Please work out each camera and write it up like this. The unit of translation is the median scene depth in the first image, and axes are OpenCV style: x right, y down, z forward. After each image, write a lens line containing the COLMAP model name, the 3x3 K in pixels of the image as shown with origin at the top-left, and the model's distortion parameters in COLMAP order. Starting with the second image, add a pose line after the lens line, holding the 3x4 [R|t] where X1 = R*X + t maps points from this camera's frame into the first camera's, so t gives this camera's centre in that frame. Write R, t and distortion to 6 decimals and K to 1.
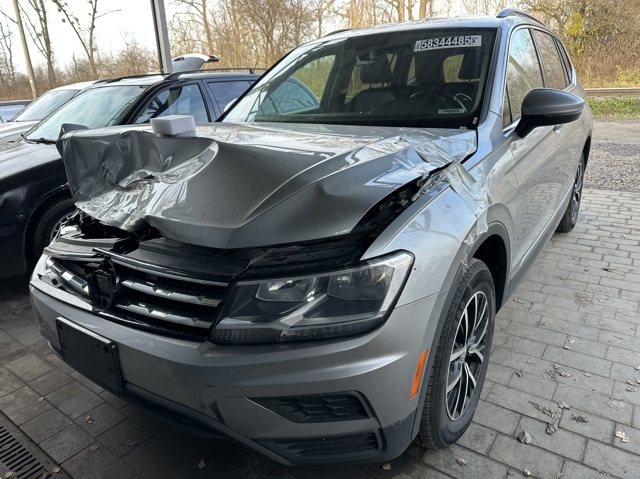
lens RADIAL K [[449.2, 0, 316.7], [0, 449.2, 238.8], [0, 0, 1]] dist [0.045825, -0.057364]
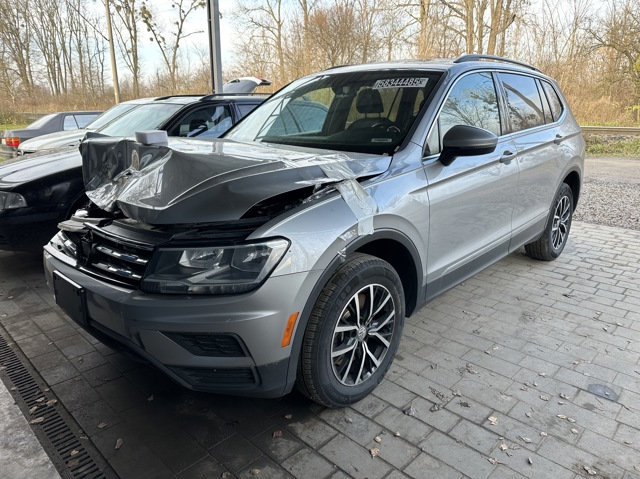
lens RADIAL K [[449.2, 0, 320.5], [0, 449.2, 240.5], [0, 0, 1]] dist [0.045825, -0.057364]
pose [[0.989652, 0.082649, -0.117298, 0.296940], [-0.087589, 0.995447, -0.037590, 0.049474], [0.113657, 0.047475, 0.992385, -0.216085]]
